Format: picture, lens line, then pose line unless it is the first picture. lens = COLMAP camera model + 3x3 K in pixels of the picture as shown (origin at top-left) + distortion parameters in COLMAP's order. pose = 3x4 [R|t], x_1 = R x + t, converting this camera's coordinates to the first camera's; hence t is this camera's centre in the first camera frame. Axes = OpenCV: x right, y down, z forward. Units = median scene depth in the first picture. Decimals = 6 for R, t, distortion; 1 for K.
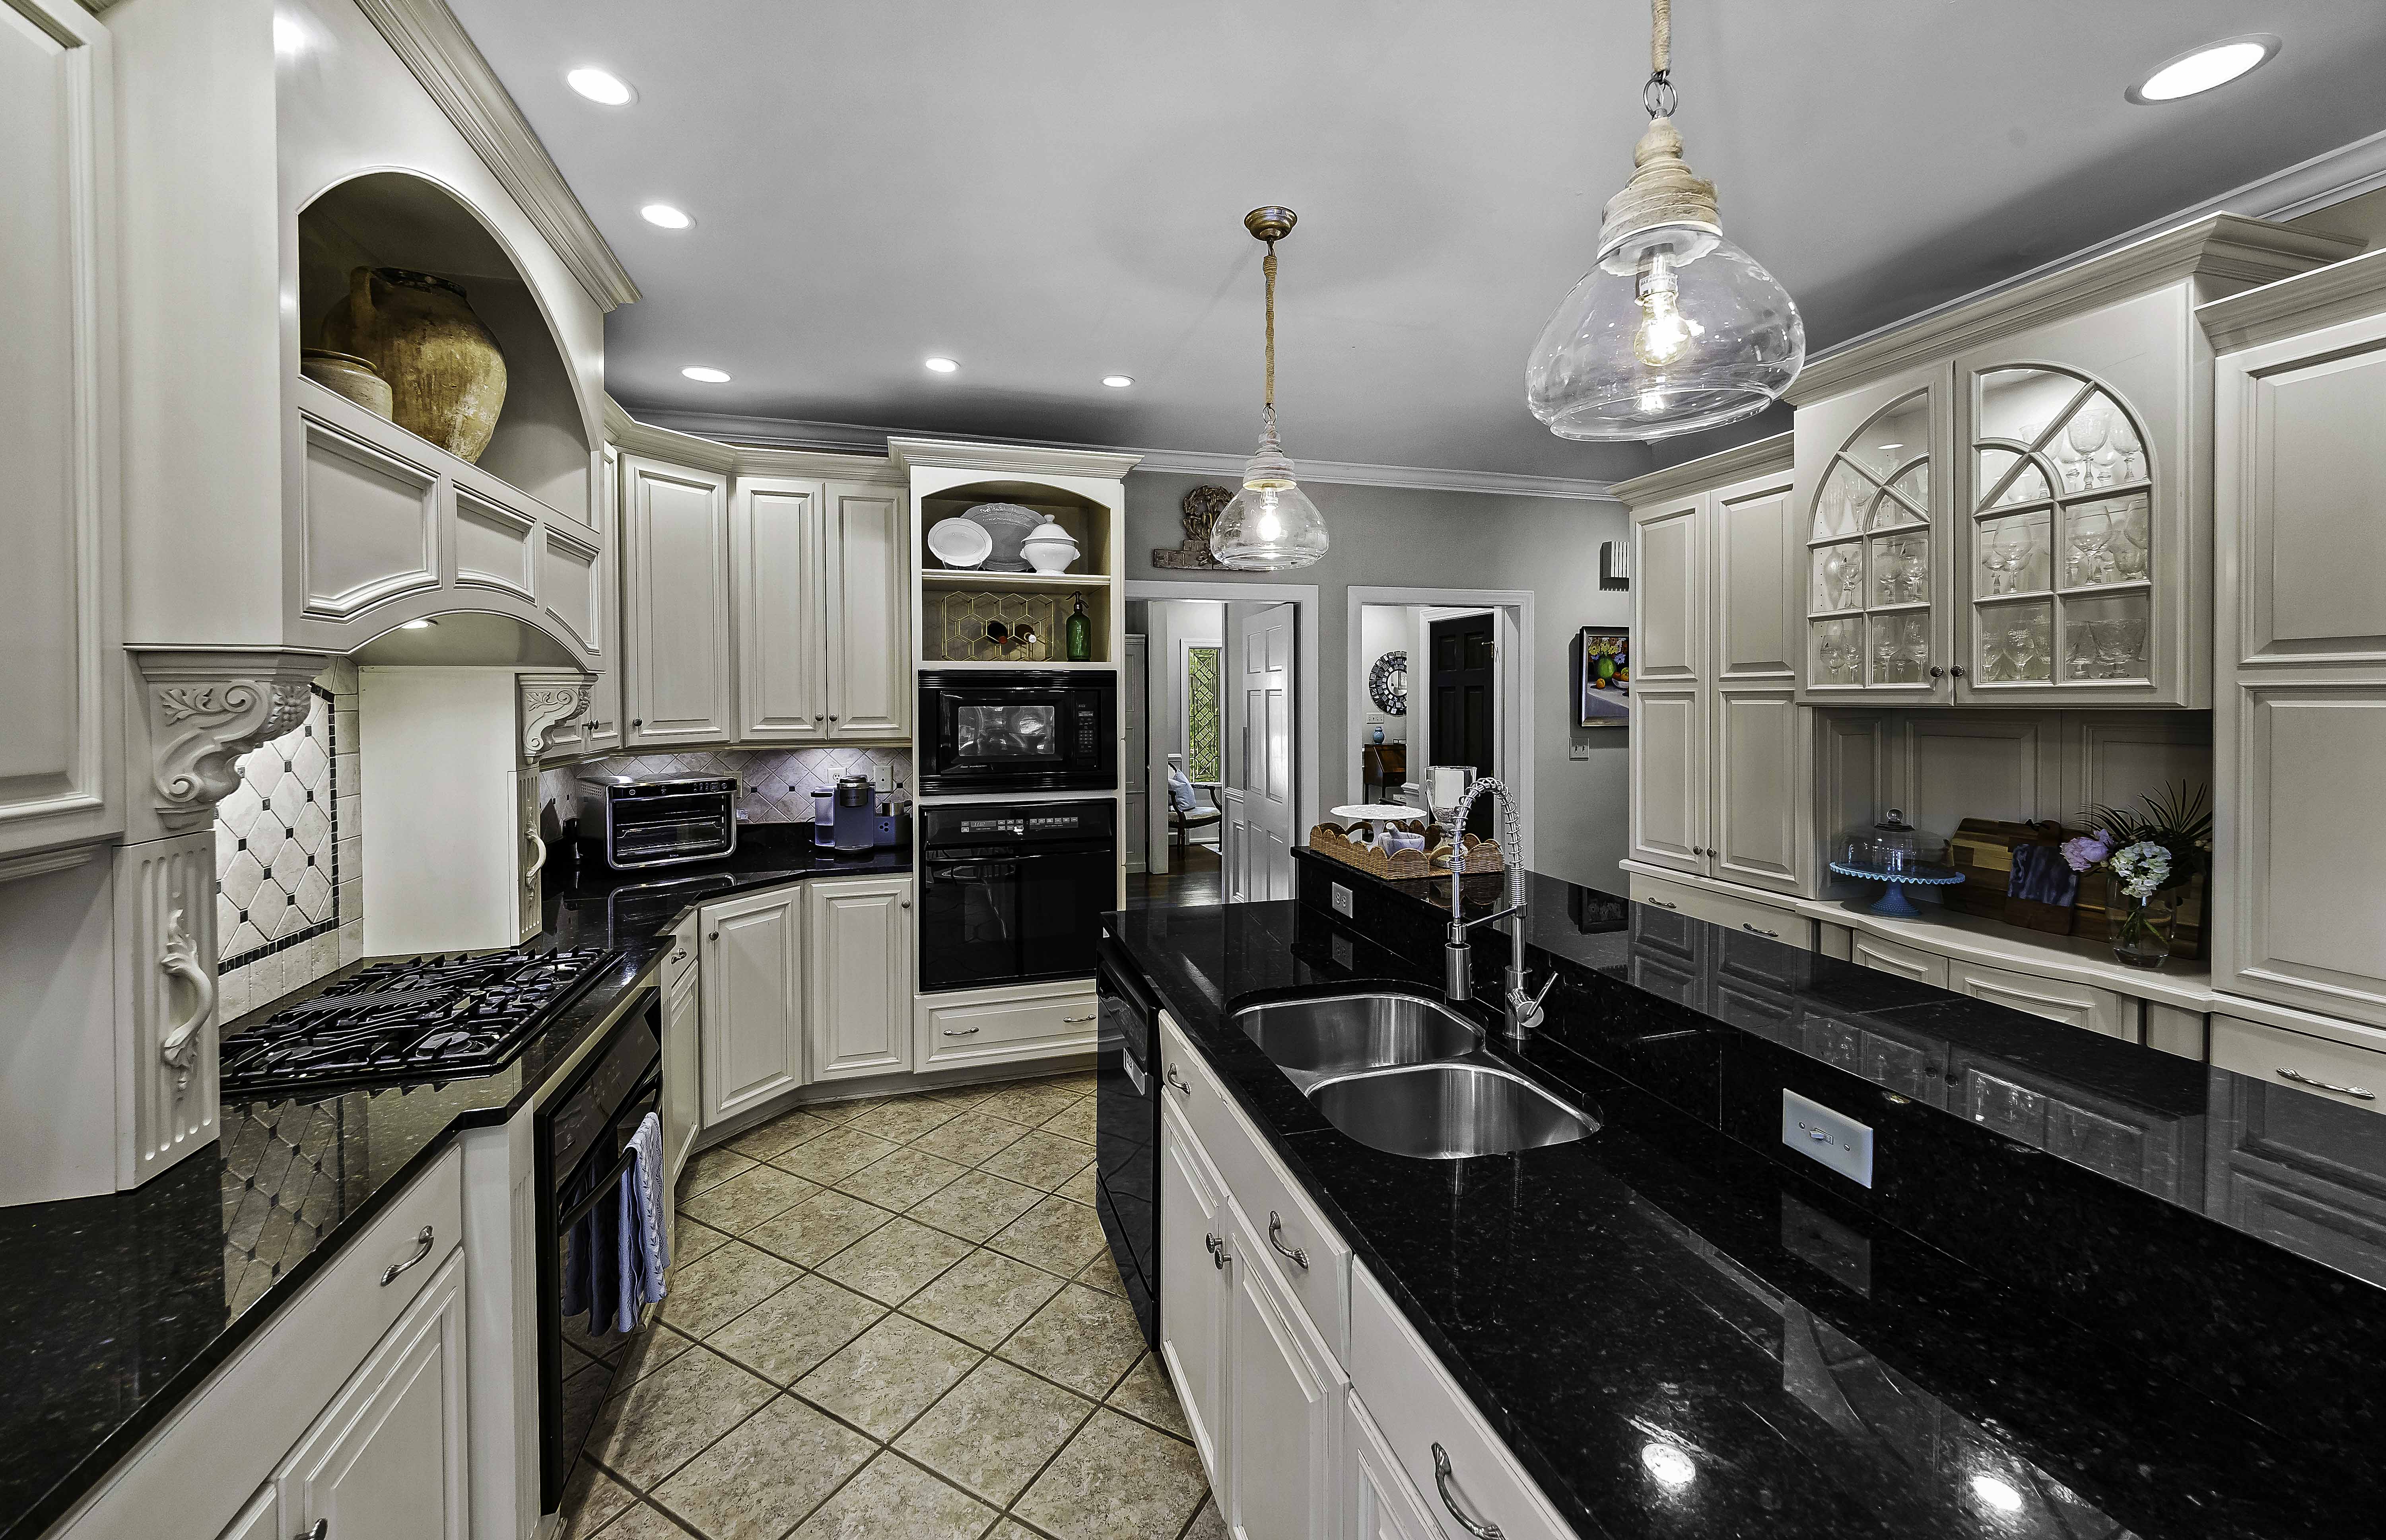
lens RADIAL K [[920.9, 0, 1201.7], [0, 920.9, 696.4], [0, 0, 1]] dist [-0.001725, -0.000562]
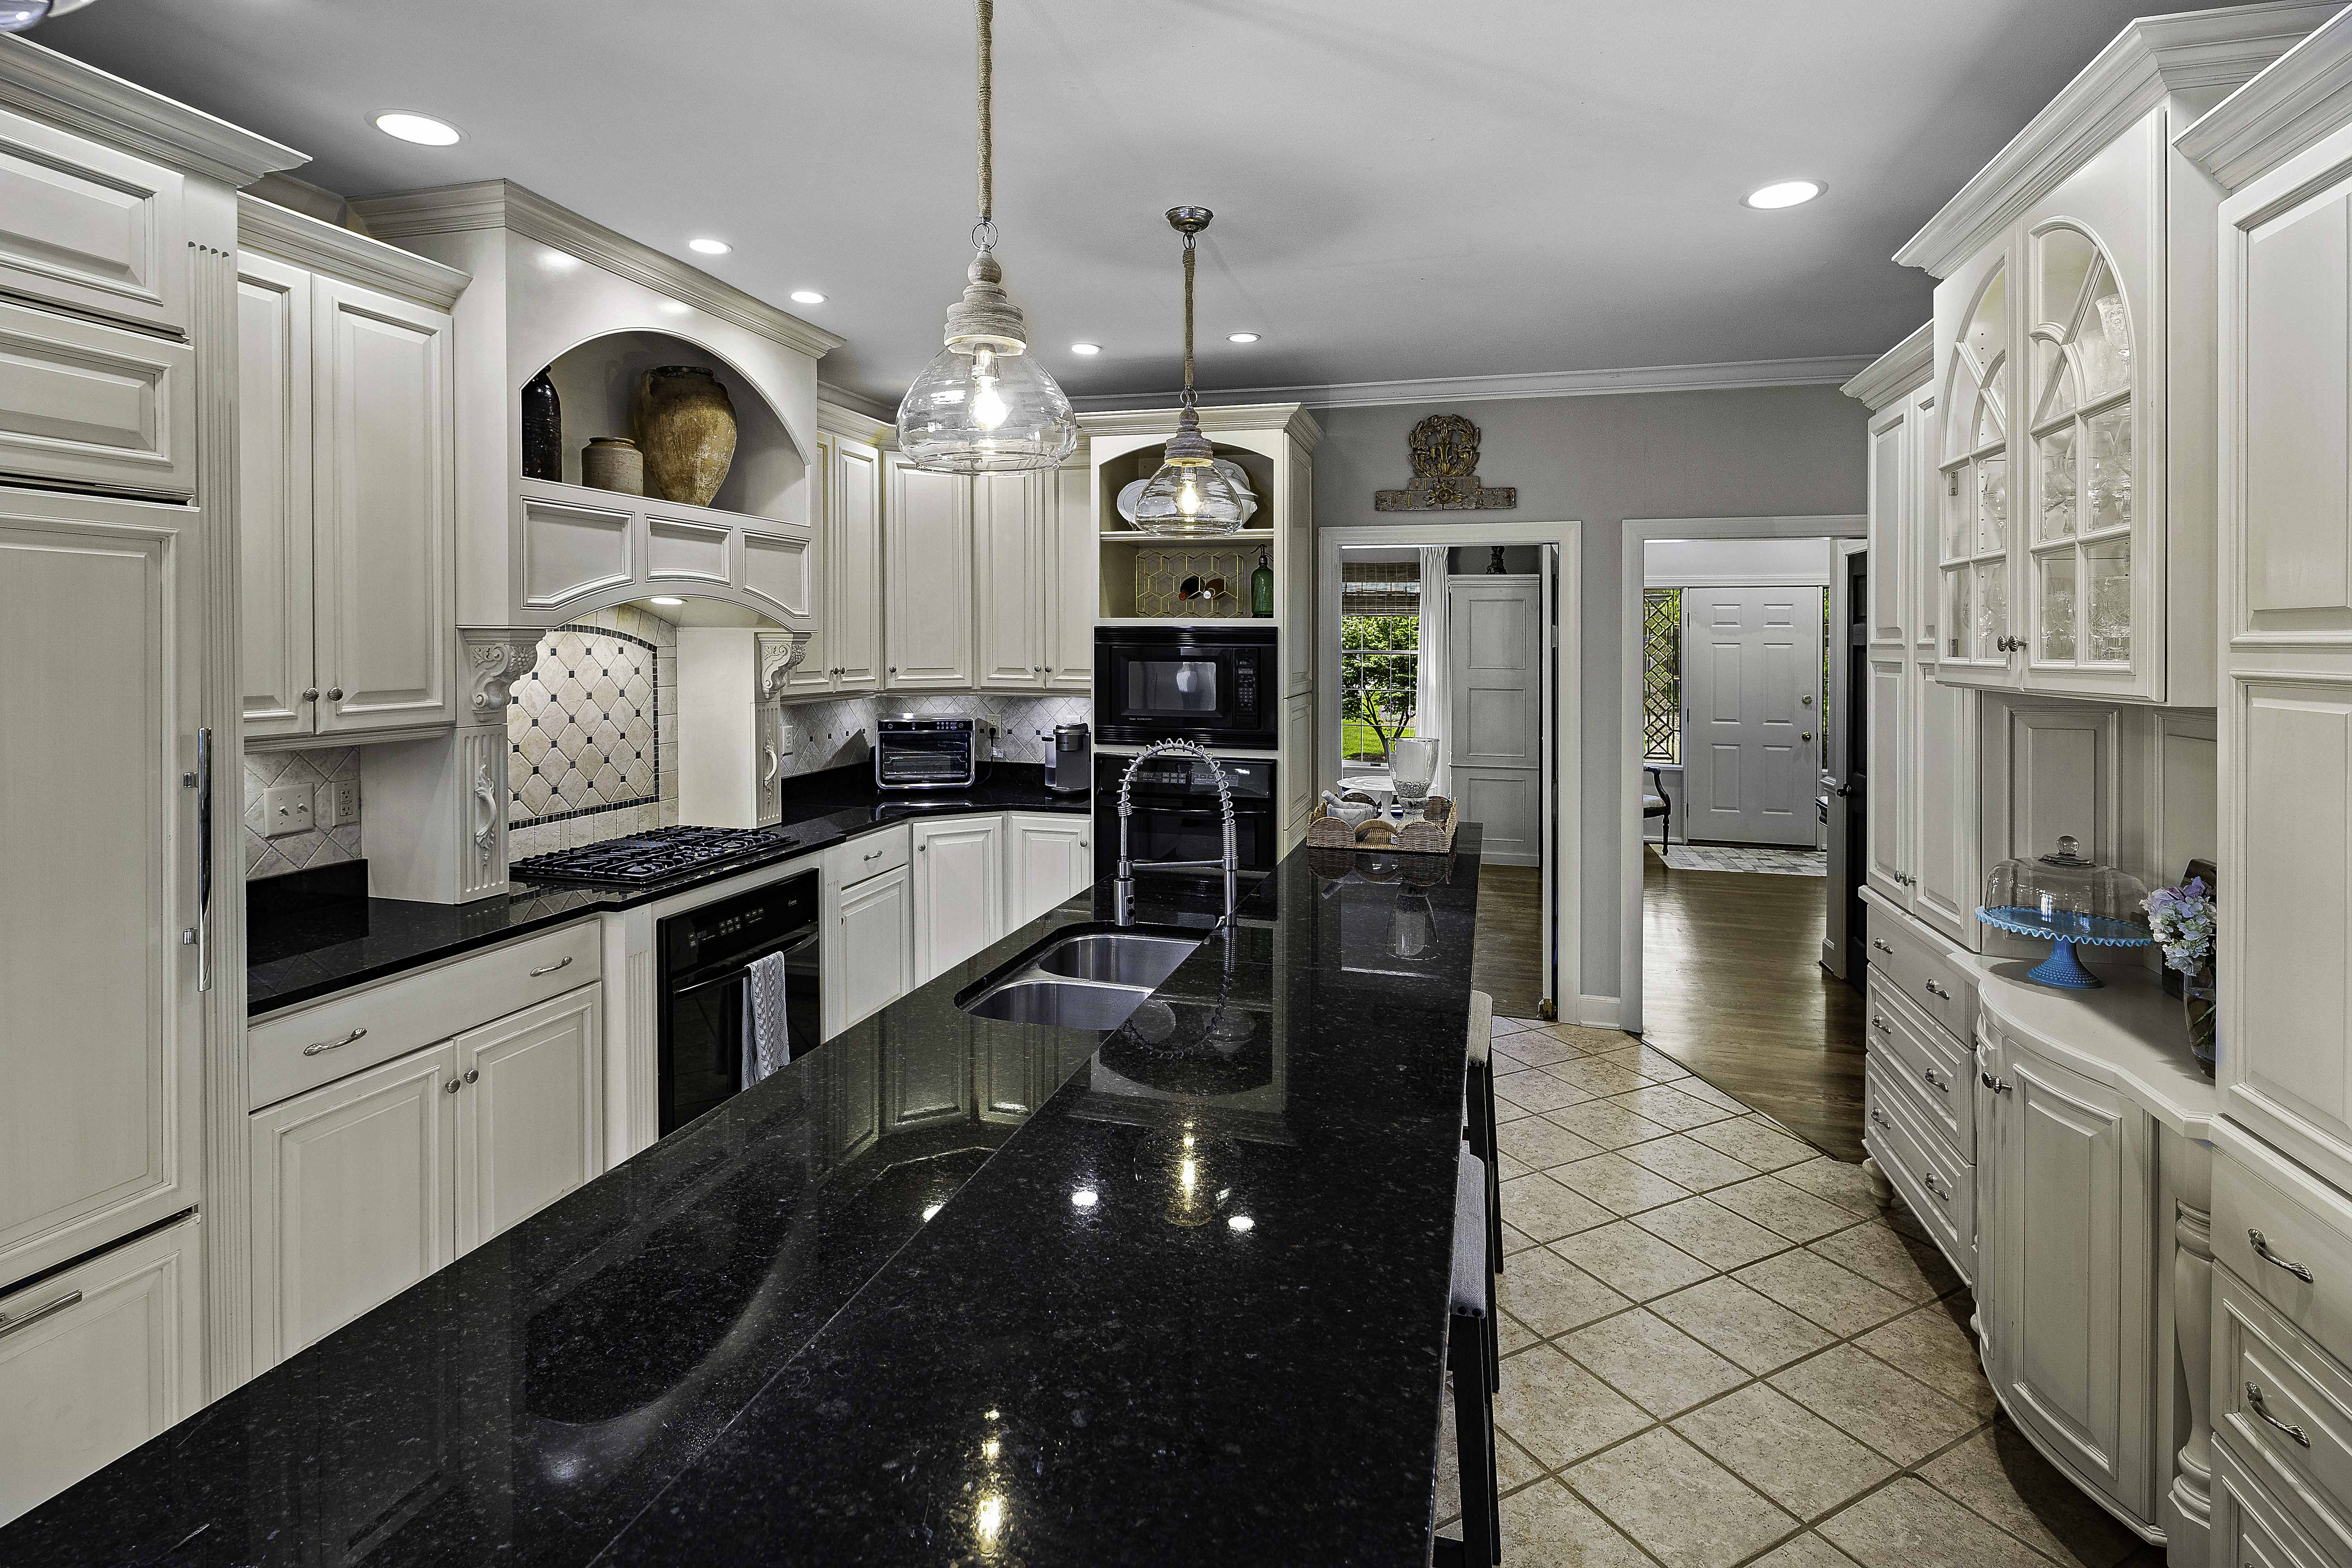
lens RADIAL K [[1161.7, 0, 1174.9], [0, 1161.7, 640.5], [0, 0, 1]] dist [0.004902, -0.003957]
pose [[0.842112, 0.010668, -0.539197, 0.507832], [-0.011640, 0.999931, 0.001605, -0.016127], [0.539176, 0.004924, 0.842178, -0.093861]]
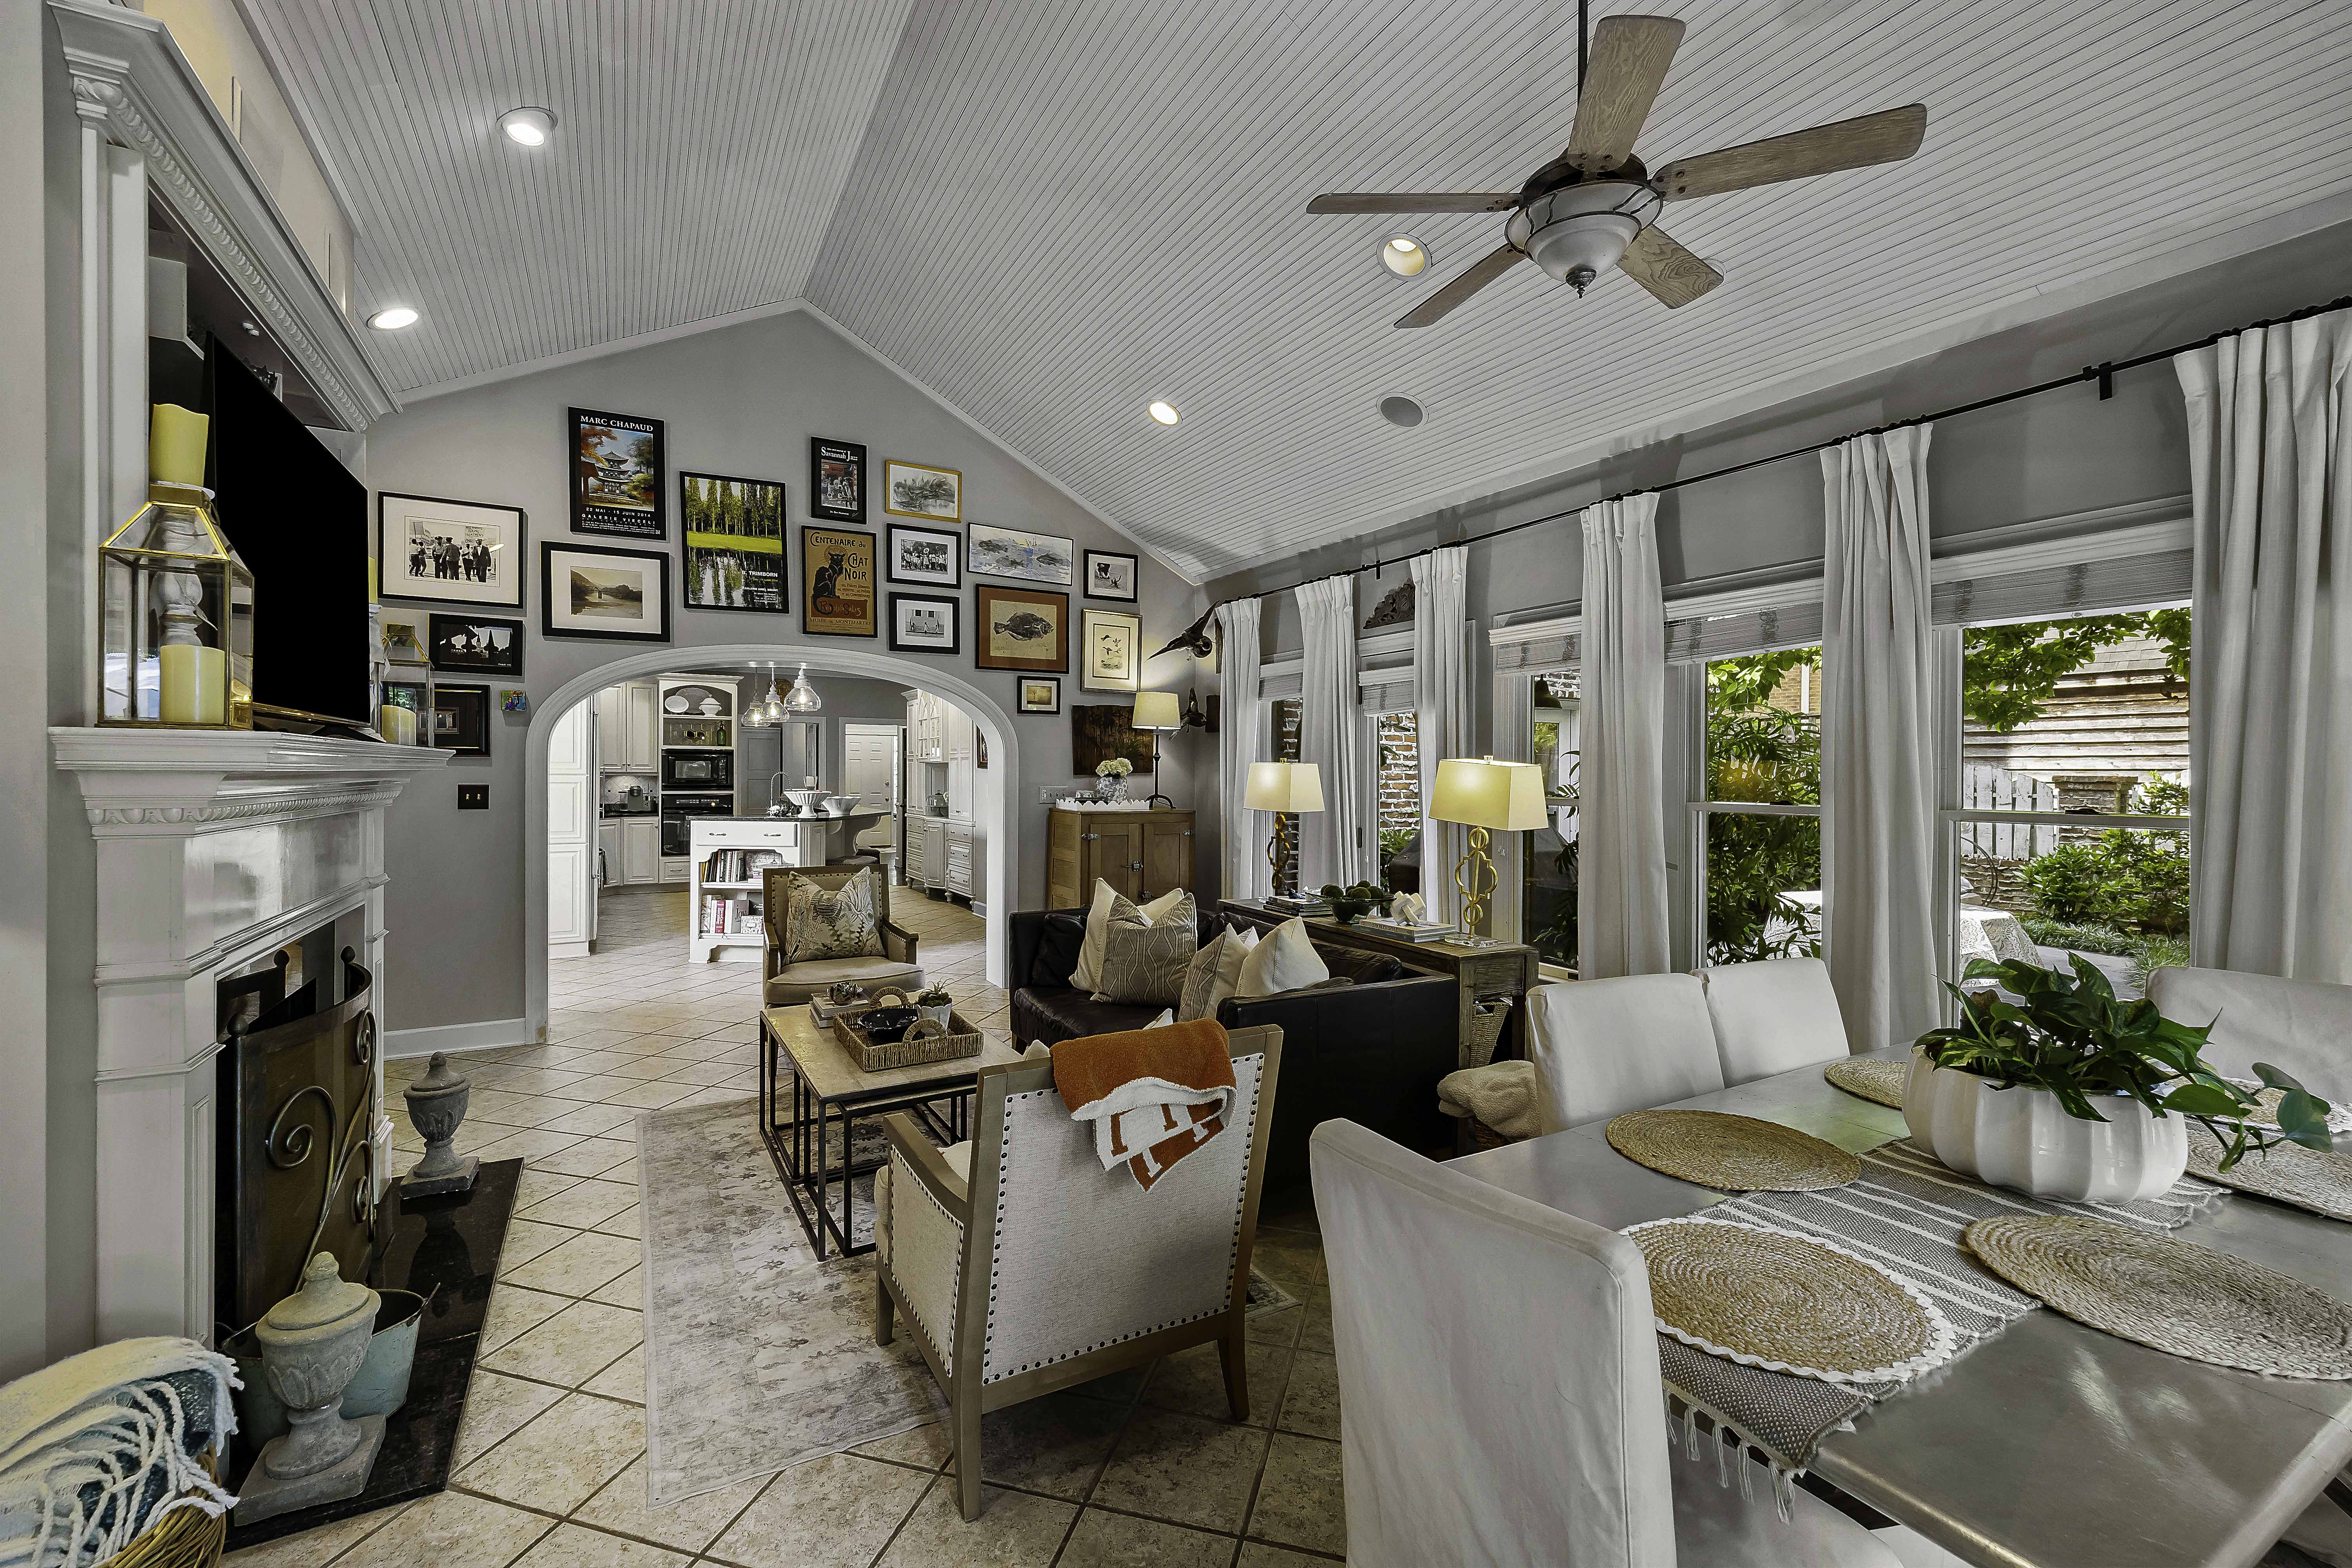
lens RADIAL K [[1014.6, 0, 1187.6], [0, 1014.6, 779.0], [0, 0, 1]] dist [-0.000307, -0.000111]
pose [[0.975673, 0.004641, 0.219182, 0.651236], [-0.005079, 0.999986, 0.001436, 0.057843], [-0.219172, -0.002514, 0.975683, -2.645572]]
